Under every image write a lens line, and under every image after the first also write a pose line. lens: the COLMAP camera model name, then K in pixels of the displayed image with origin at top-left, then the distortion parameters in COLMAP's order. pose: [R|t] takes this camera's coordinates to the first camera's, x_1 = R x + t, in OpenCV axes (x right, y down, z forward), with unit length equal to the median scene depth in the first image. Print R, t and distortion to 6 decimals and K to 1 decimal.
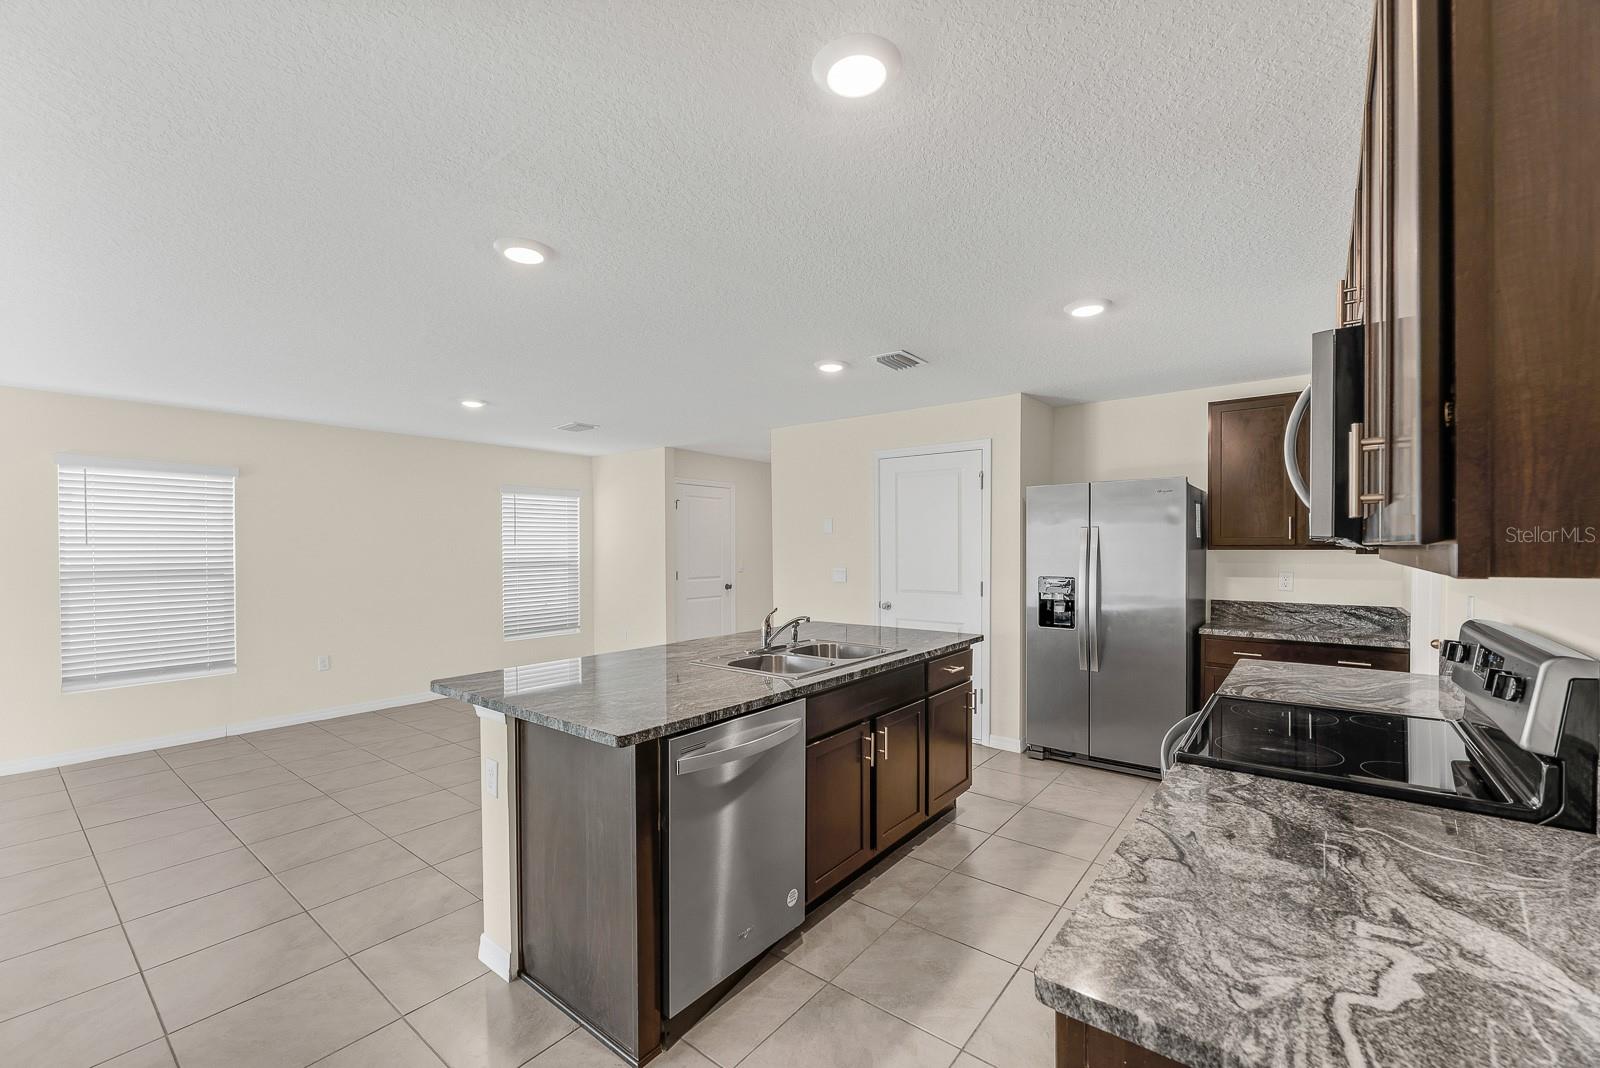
lens RADIAL K [[648.3, 0, 801.9], [0, 648.3, 547.4], [0, 0, 1]] dist [-0.001045, -0.000144]
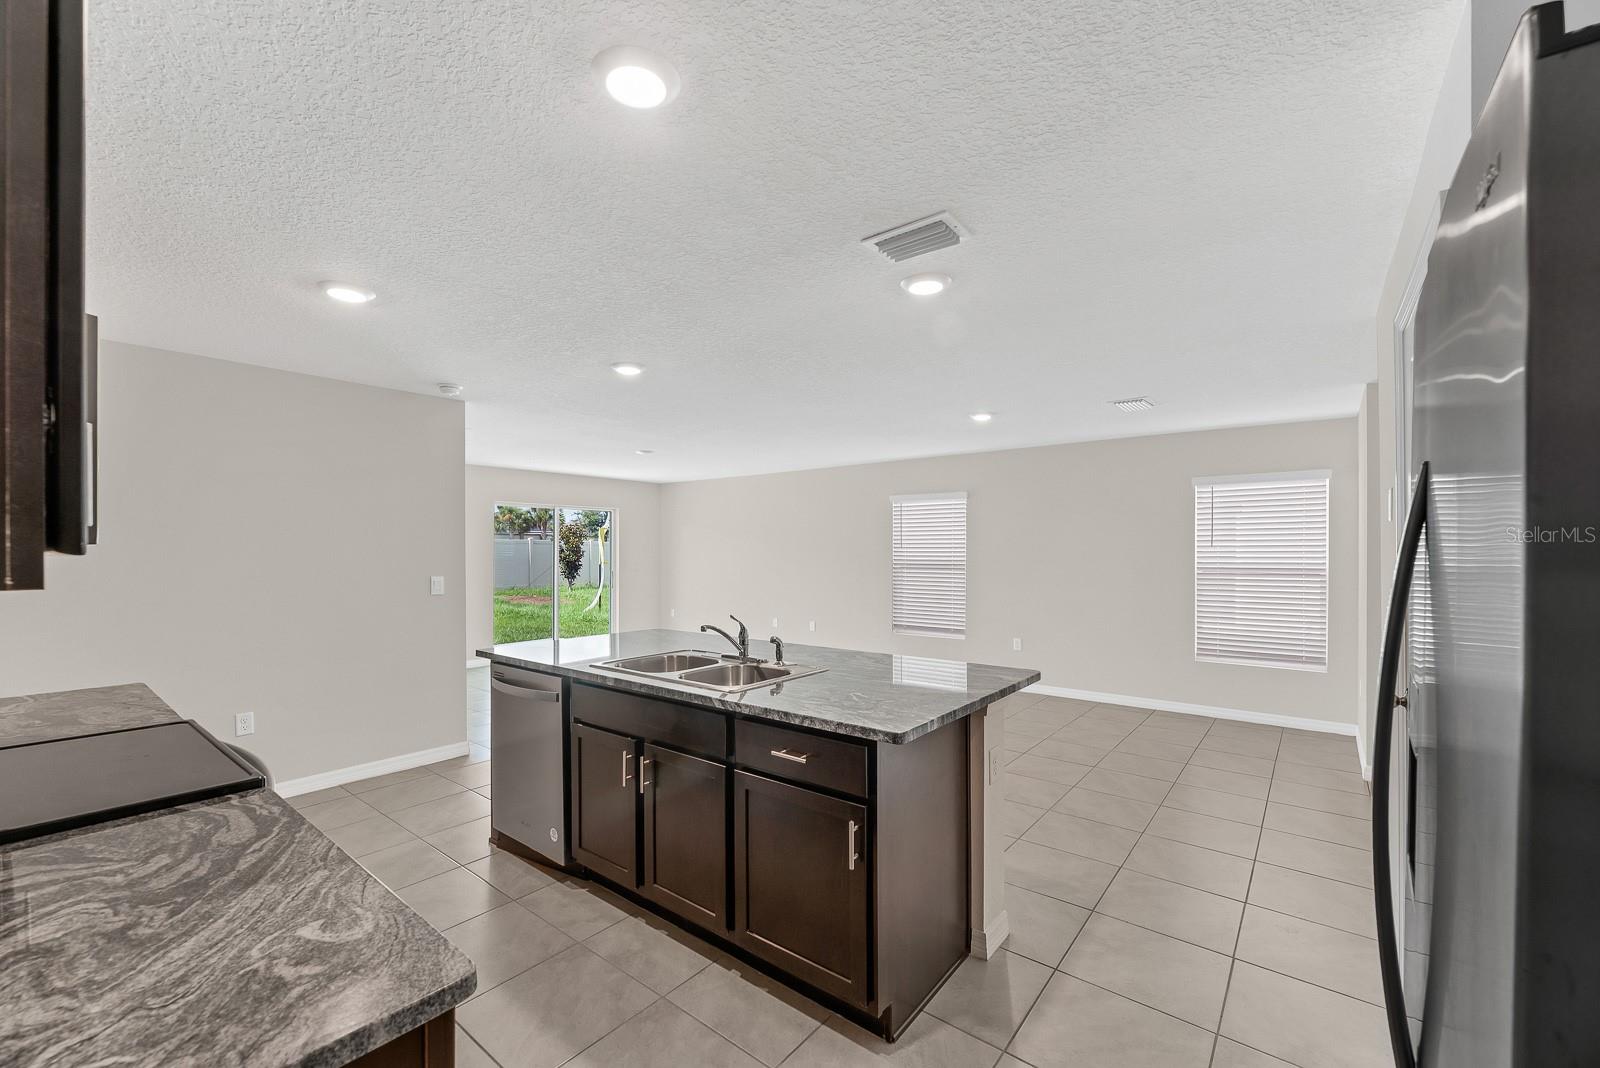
lens RADIAL K [[629.6, 0, 762.8], [0, 629.6, 544.5], [0, 0, 1]] dist [-0.001049, -0.000094]
pose [[-0.012472, -0.005335, -0.999908, 0.730568], [-0.000436, 0.999986, -0.005330, -0.005291], [0.999922, 0.000370, -0.012474, 0.869987]]
